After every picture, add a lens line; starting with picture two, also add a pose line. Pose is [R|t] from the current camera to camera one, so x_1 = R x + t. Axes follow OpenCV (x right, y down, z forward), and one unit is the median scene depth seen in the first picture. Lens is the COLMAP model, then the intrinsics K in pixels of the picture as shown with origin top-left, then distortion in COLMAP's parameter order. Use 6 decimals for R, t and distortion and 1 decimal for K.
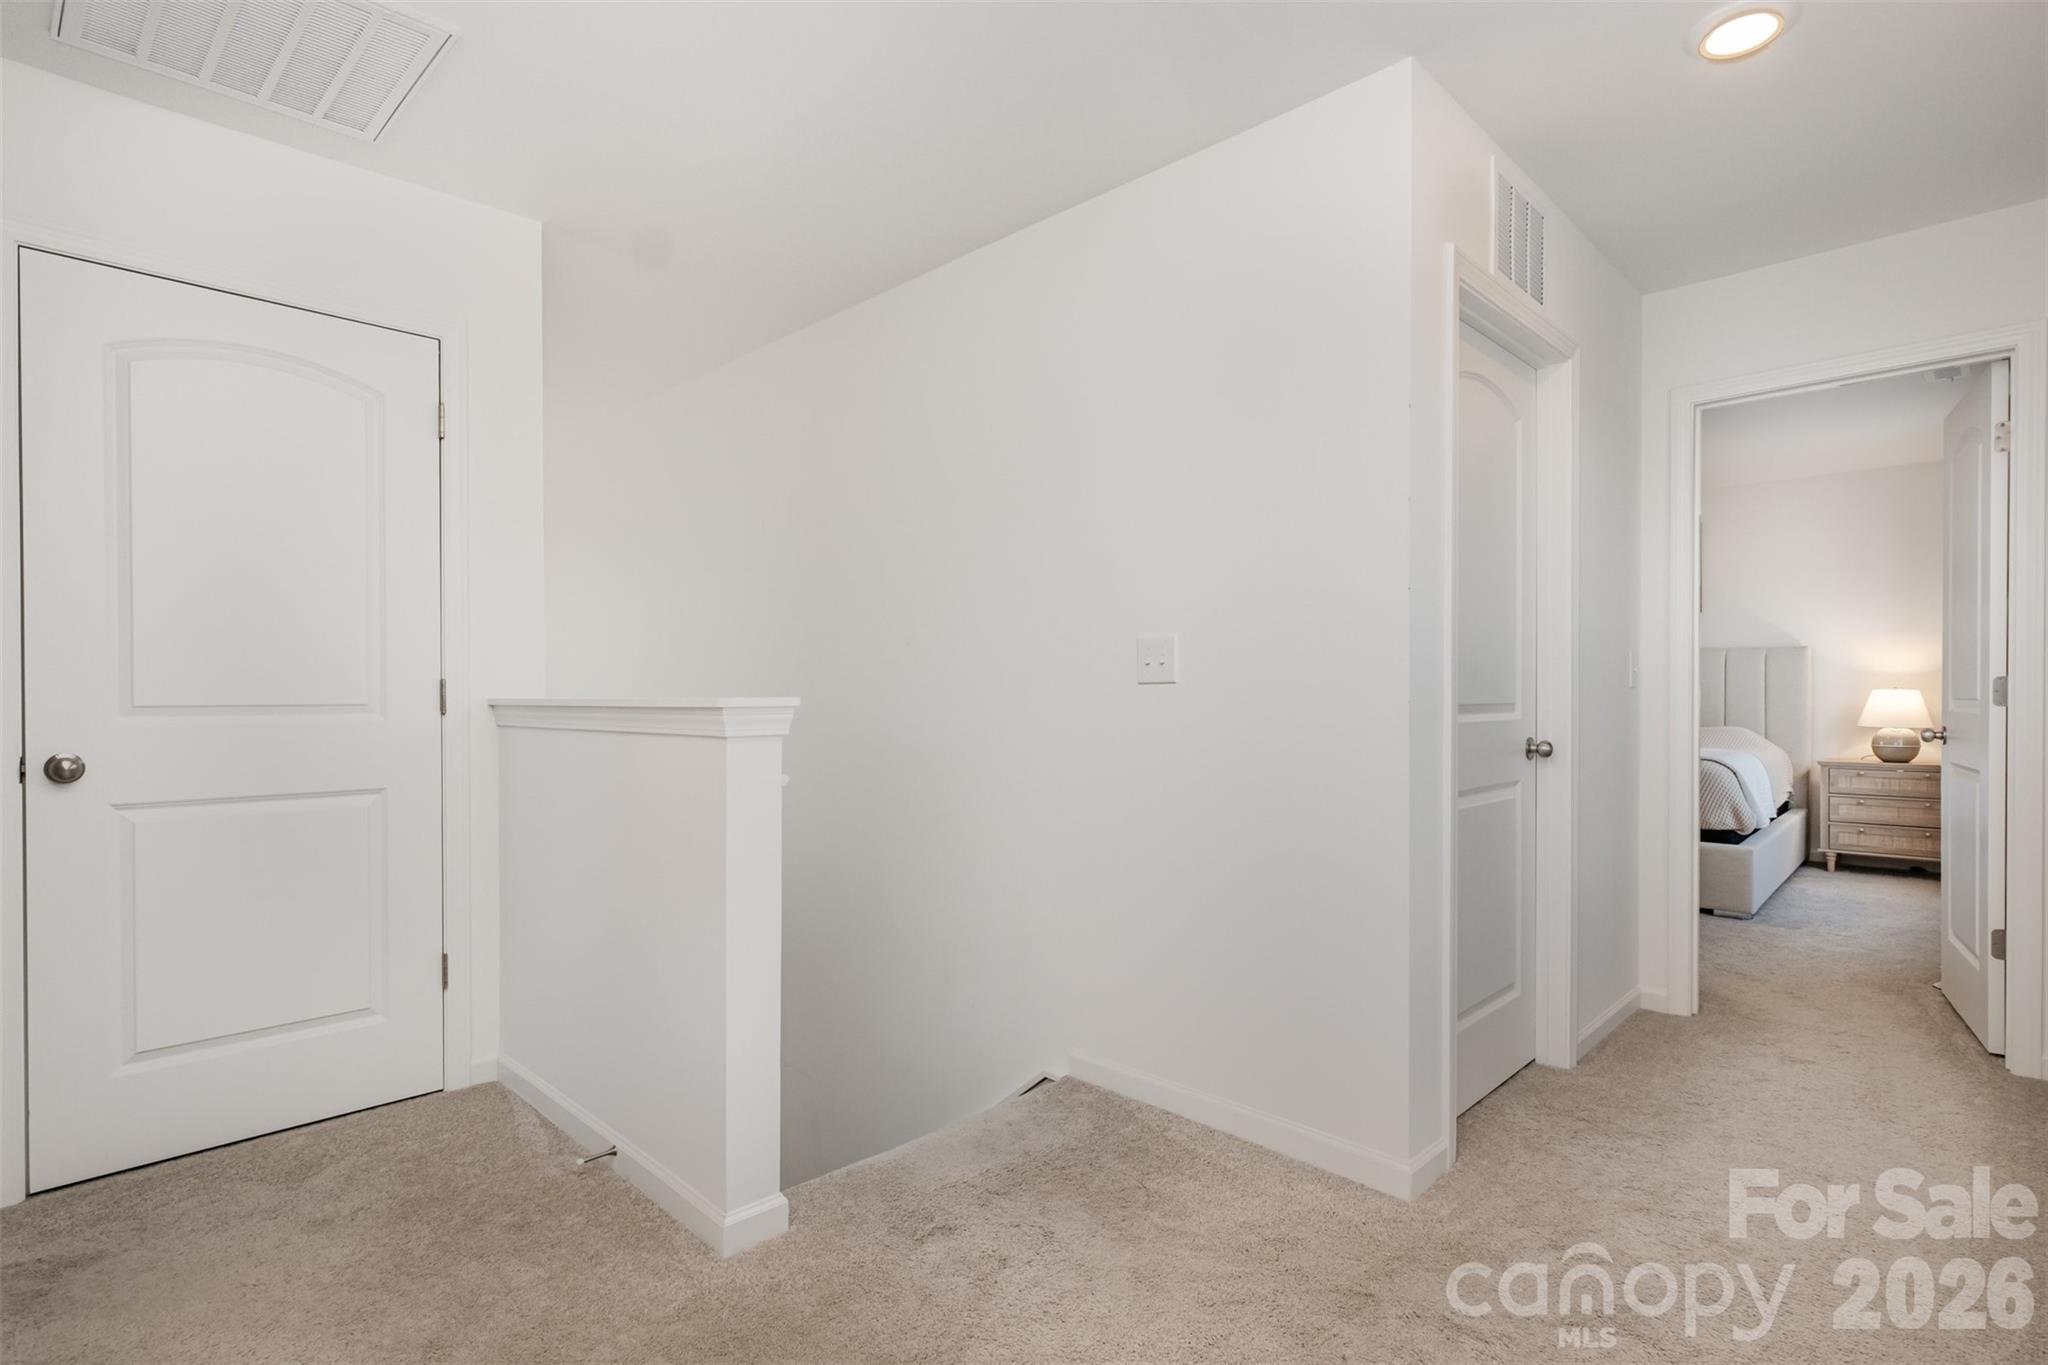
lens RADIAL K [[1024.2, 0, 1026.6], [0, 1024.2, 688.5], [0, 0, 1]] dist [-0.001322, 0.000006]
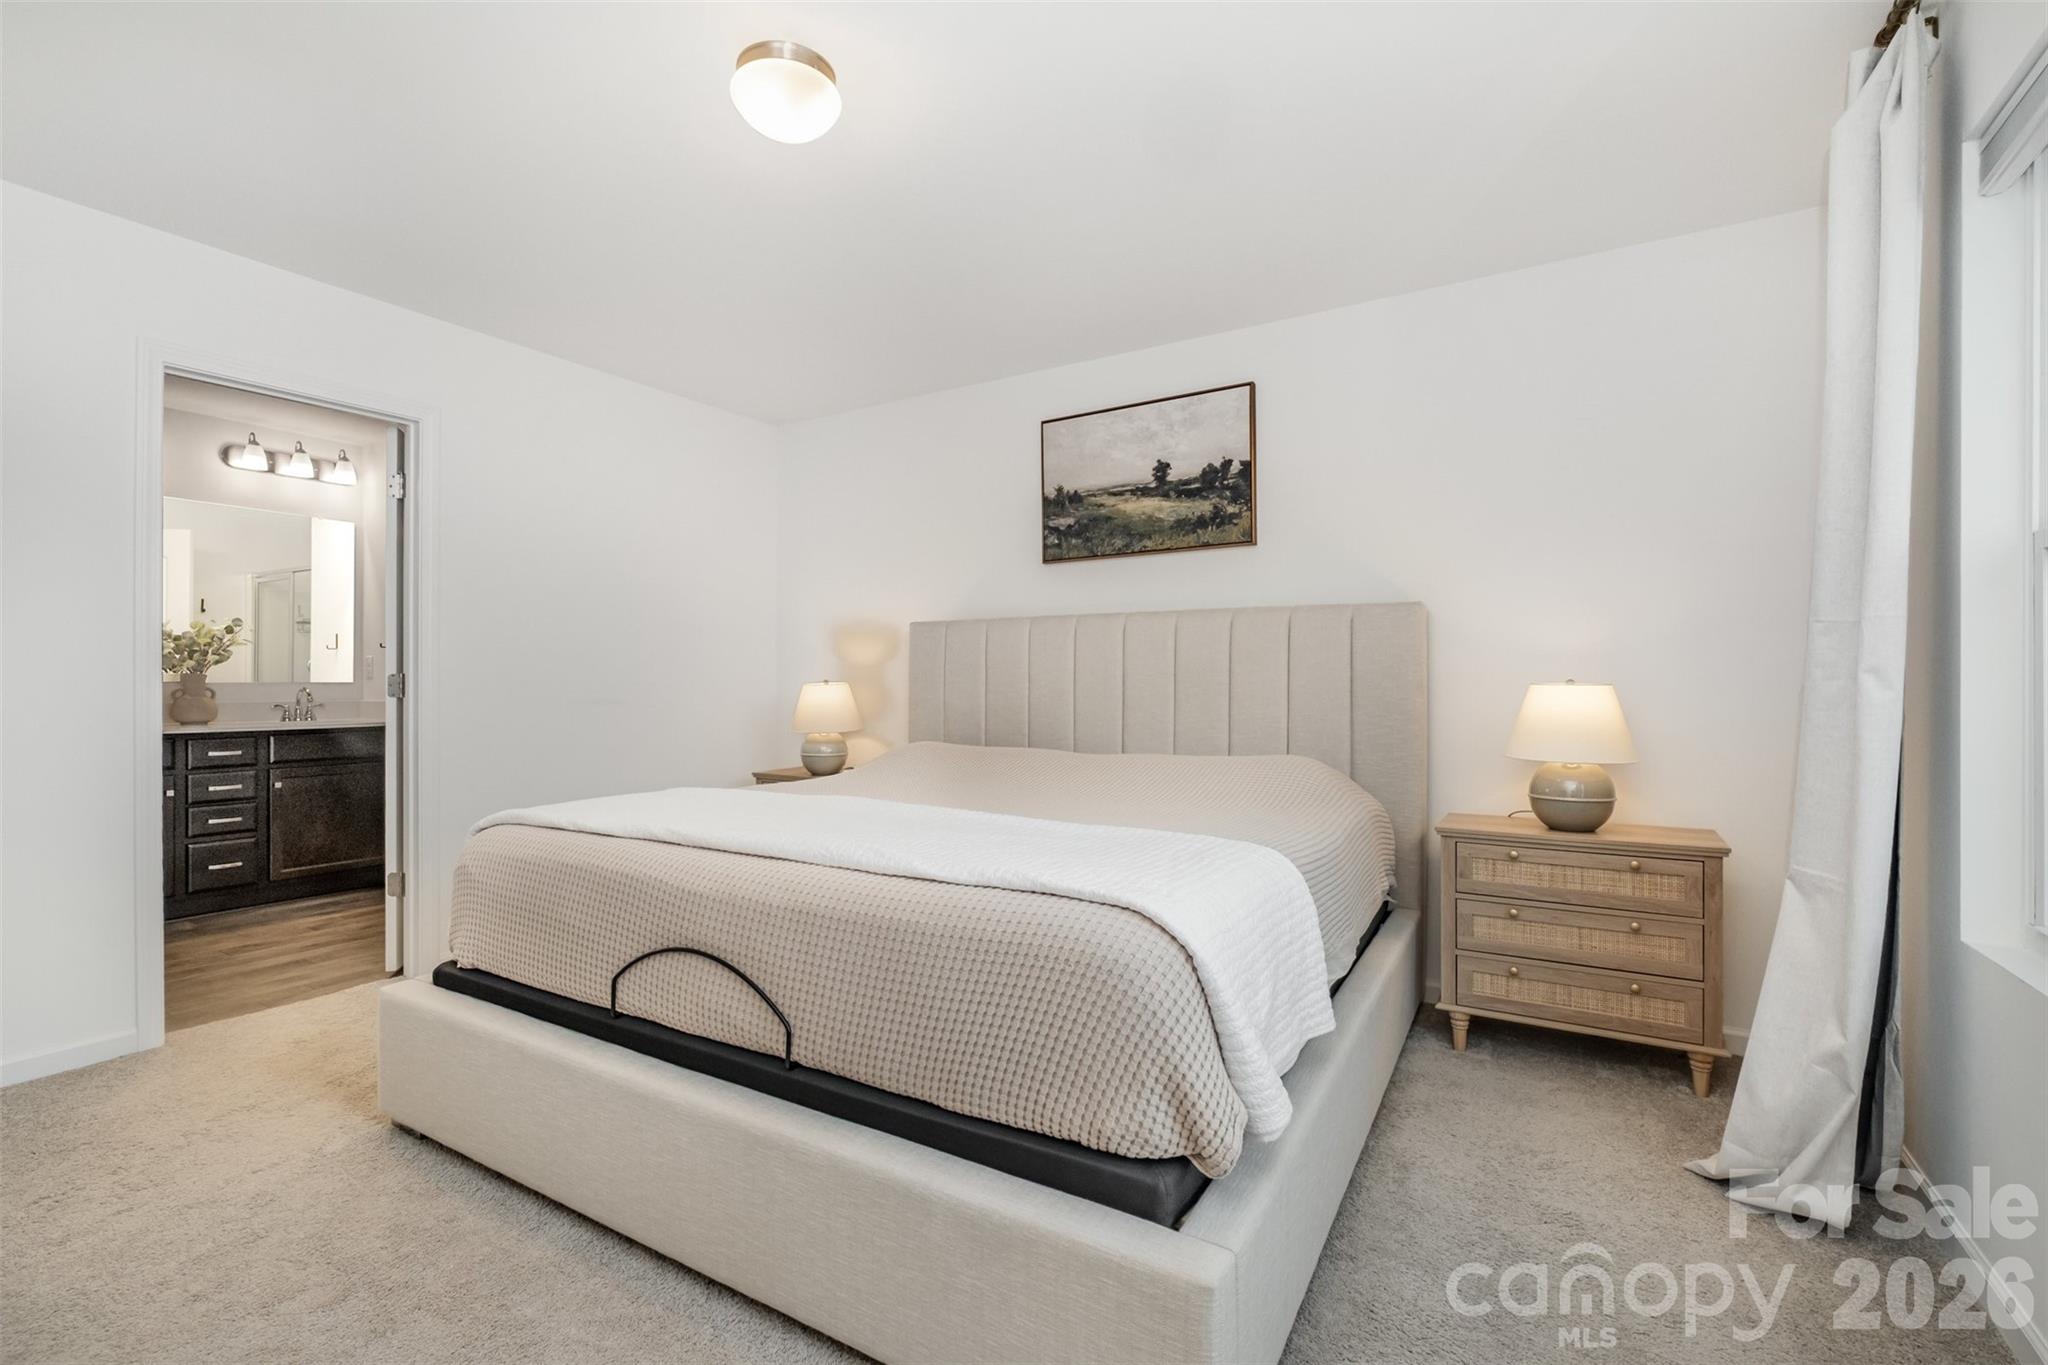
lens RADIAL K [[917.7, 0, 1021.8], [0, 917.7, 683.8], [0, 0, 1]] dist [-0.000183, -0.000039]
pose [[0.975921, -0.001991, 0.218116, 0.480105], [0.001267, 0.999993, 0.003461, -0.002013], [-0.218121, -0.003101, 0.975917, 0.610019]]
